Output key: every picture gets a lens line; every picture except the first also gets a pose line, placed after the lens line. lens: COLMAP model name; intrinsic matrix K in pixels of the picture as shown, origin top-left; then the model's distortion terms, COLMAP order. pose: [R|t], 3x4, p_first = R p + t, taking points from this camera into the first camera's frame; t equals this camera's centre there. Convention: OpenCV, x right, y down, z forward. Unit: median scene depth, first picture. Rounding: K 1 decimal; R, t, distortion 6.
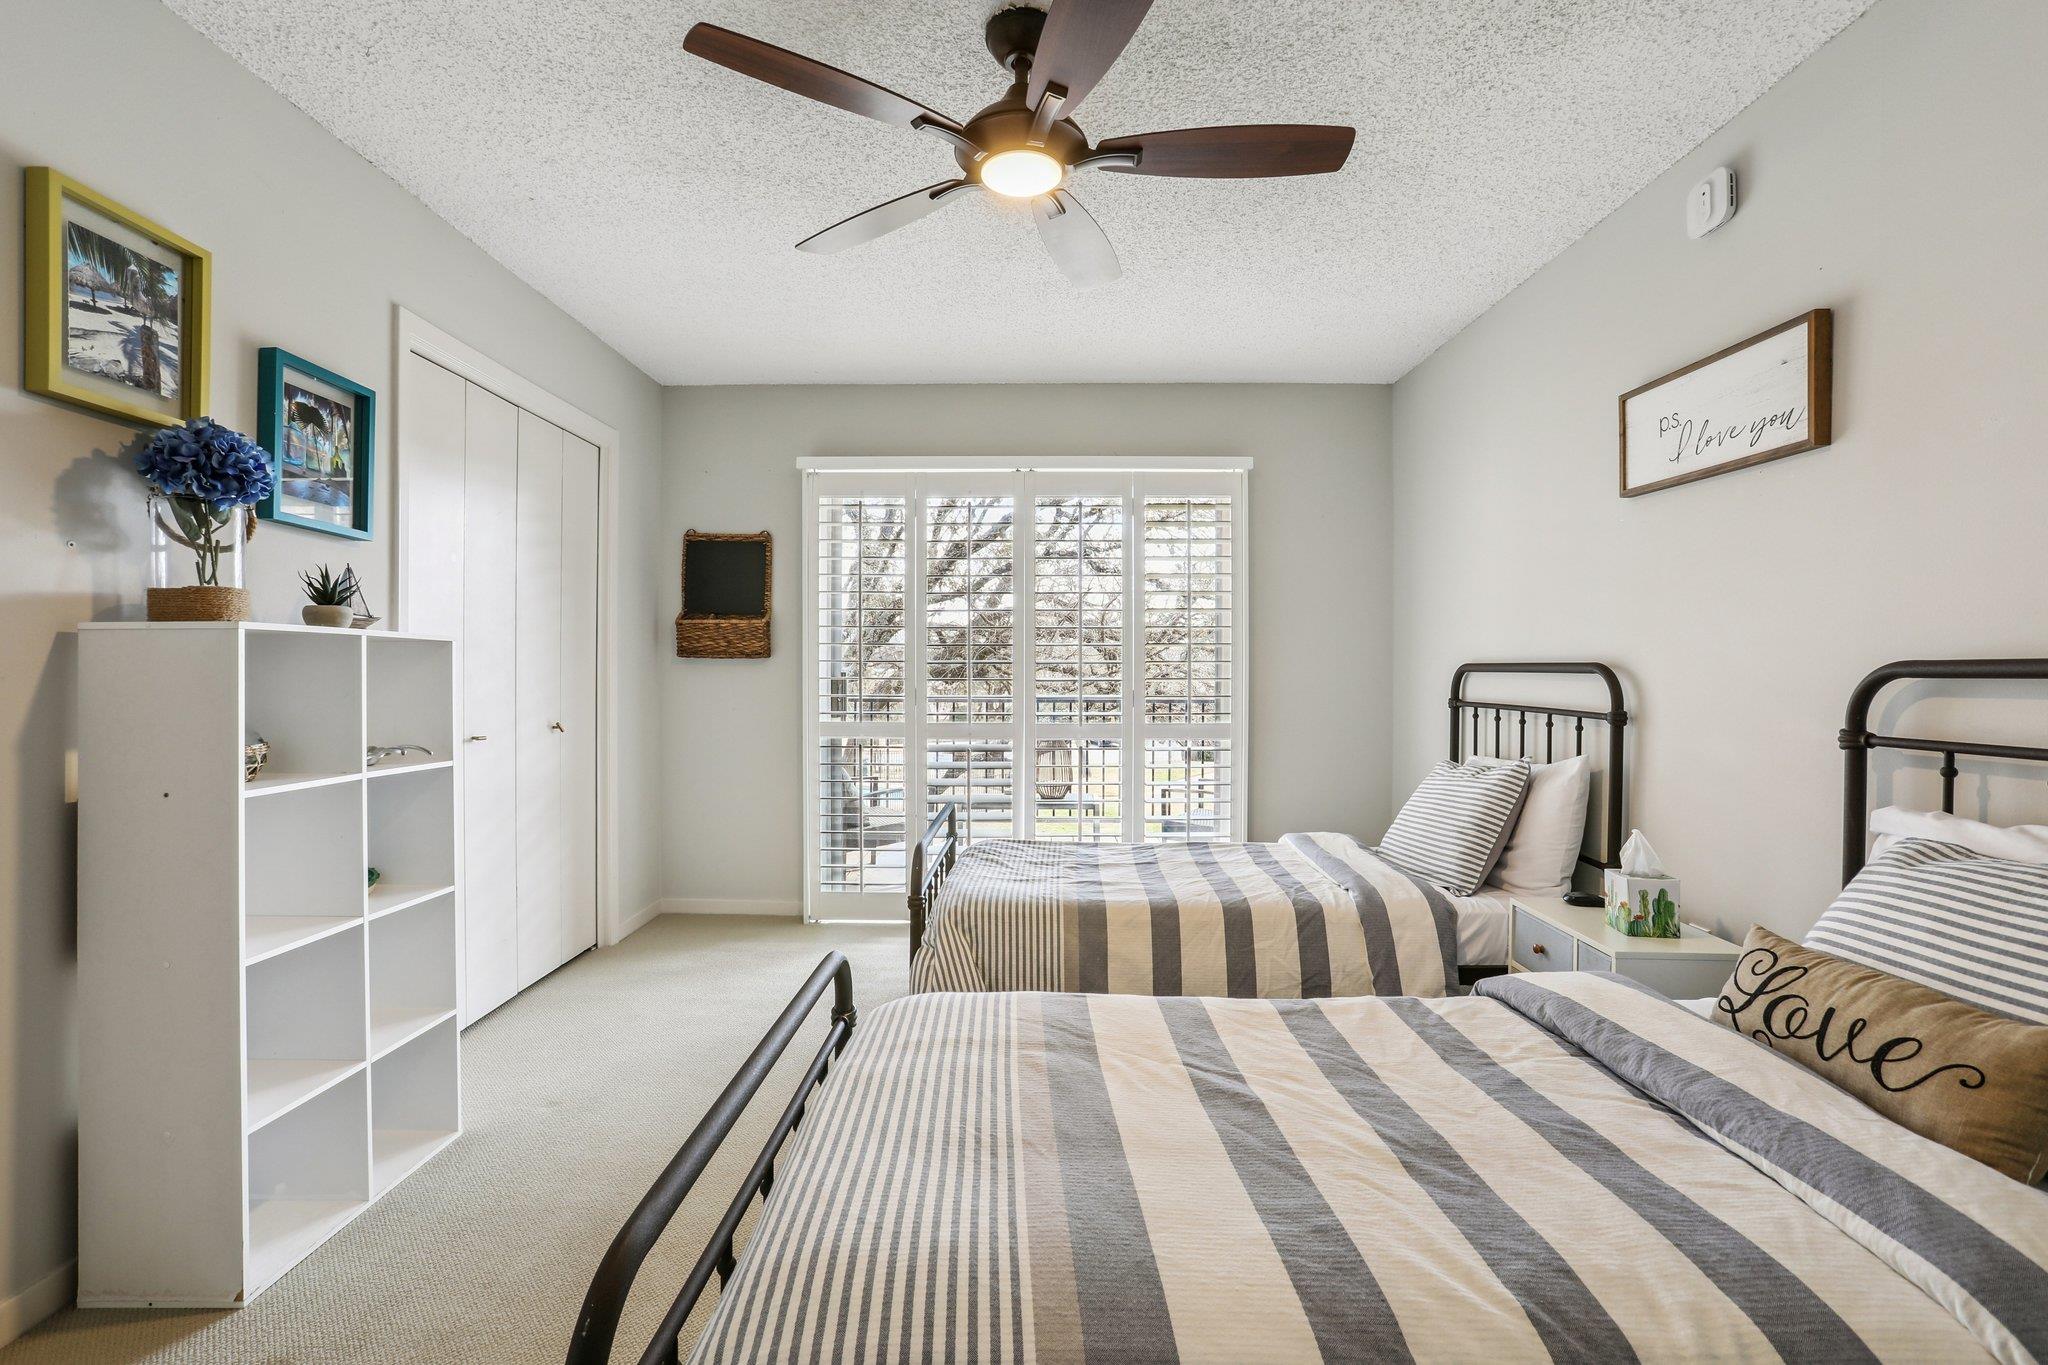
lens RADIAL K [[922.9, 0, 1022.8], [0, 922.9, 674.9], [0, 0, 1]] dist [-0.014178, 0.000979]
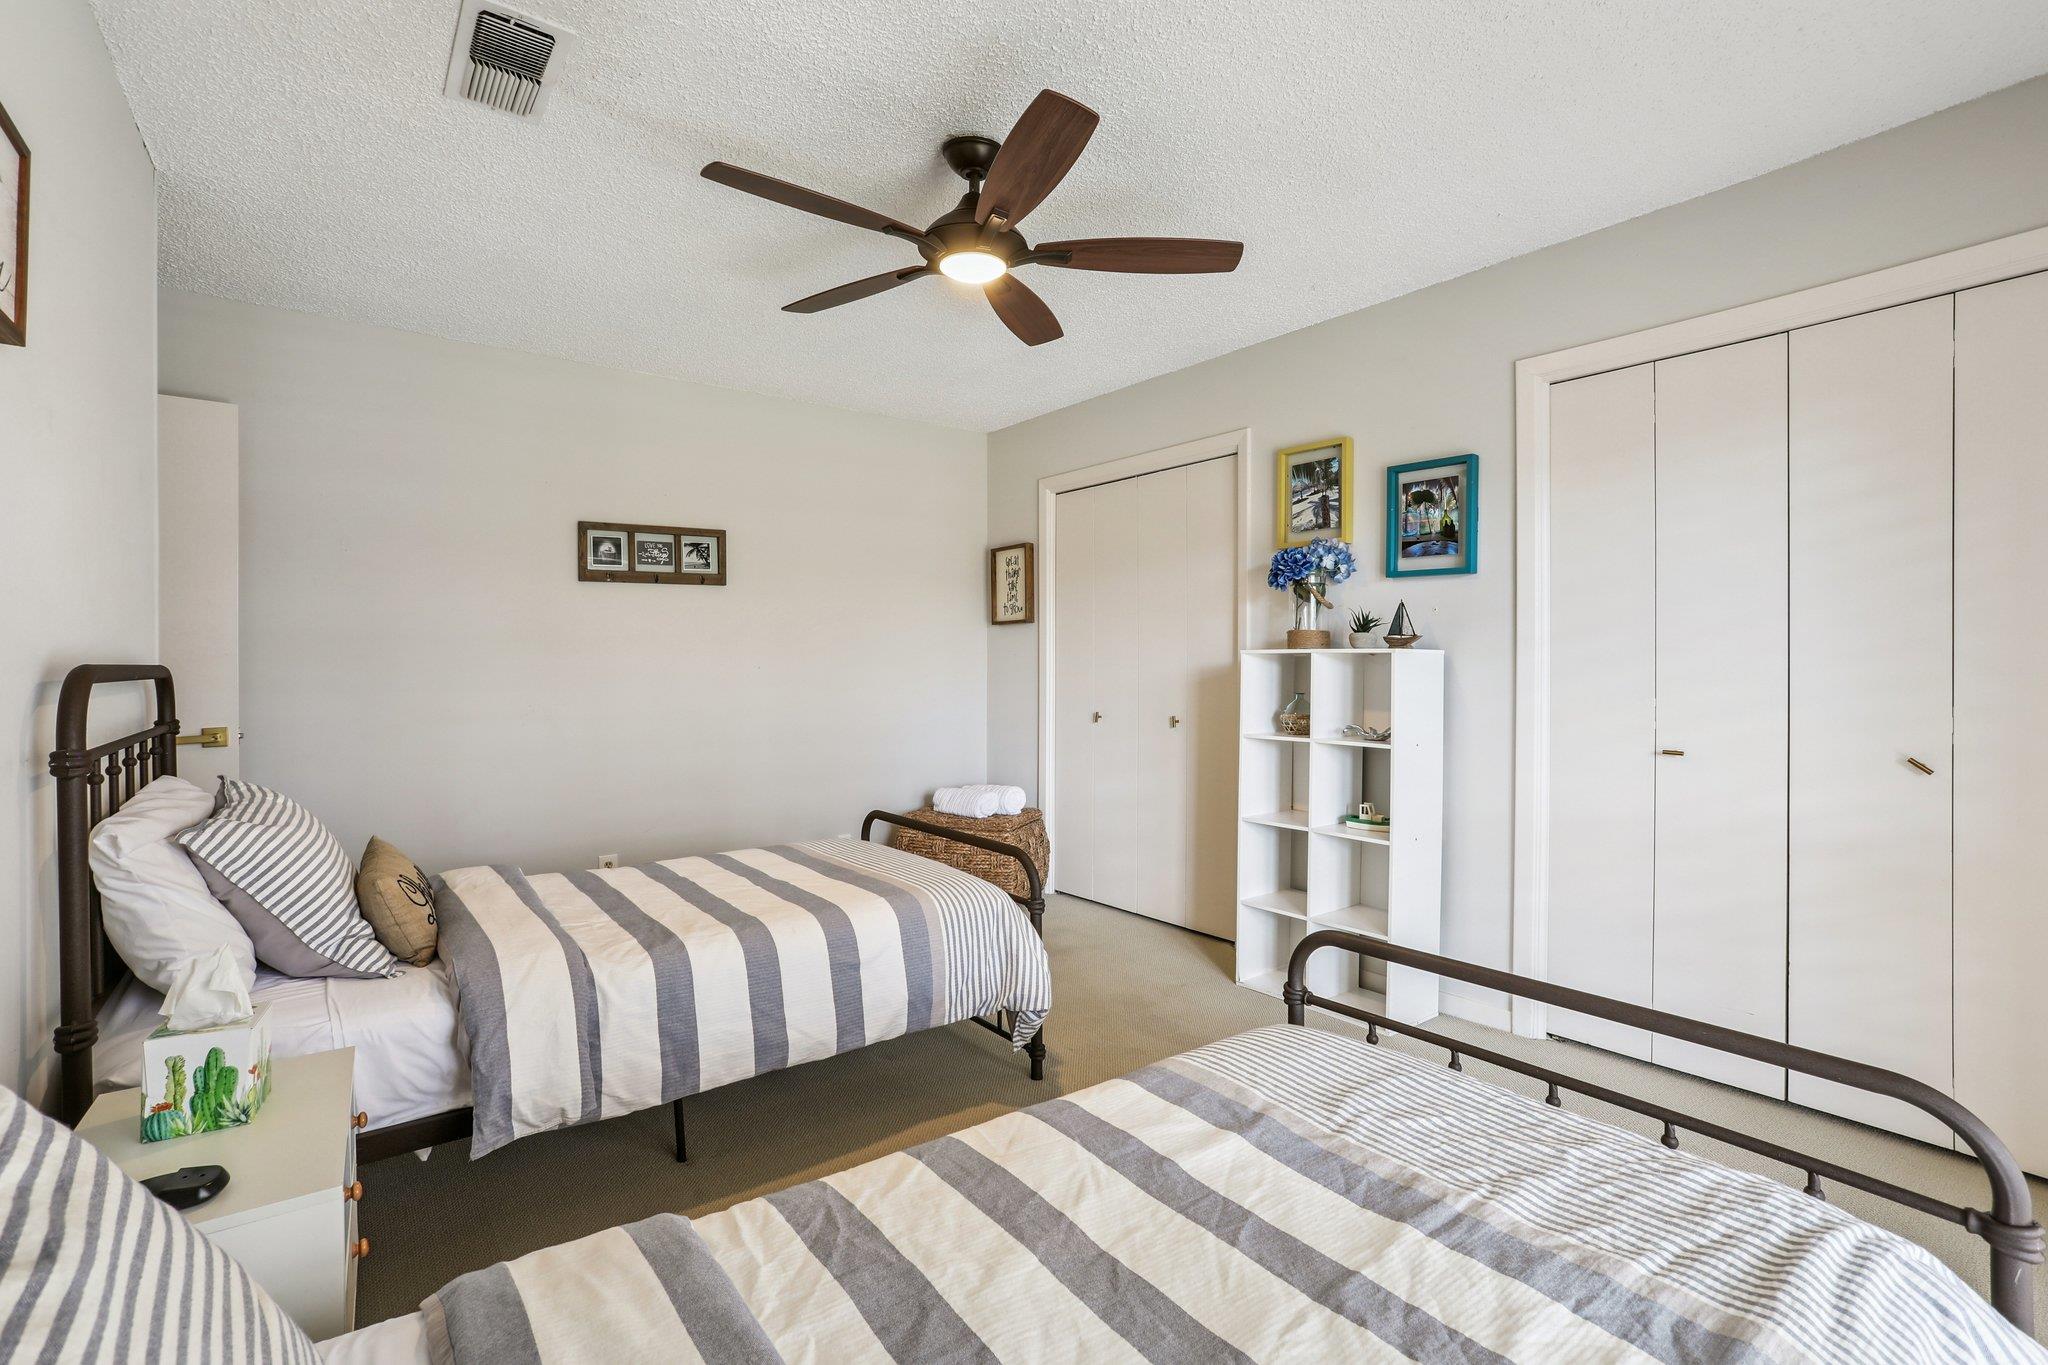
lens RADIAL K [[922.9, 0, 1022.7], [0, 922.9, 675.0], [0, 0, 1]] dist [-0.014178, 0.000979]
pose [[-0.788521, 0.006390, -0.614975, 0.624175], [-0.003372, 0.999886, 0.014713, -0.023757], [0.614999, 0.013675, -0.788410, 1.803266]]
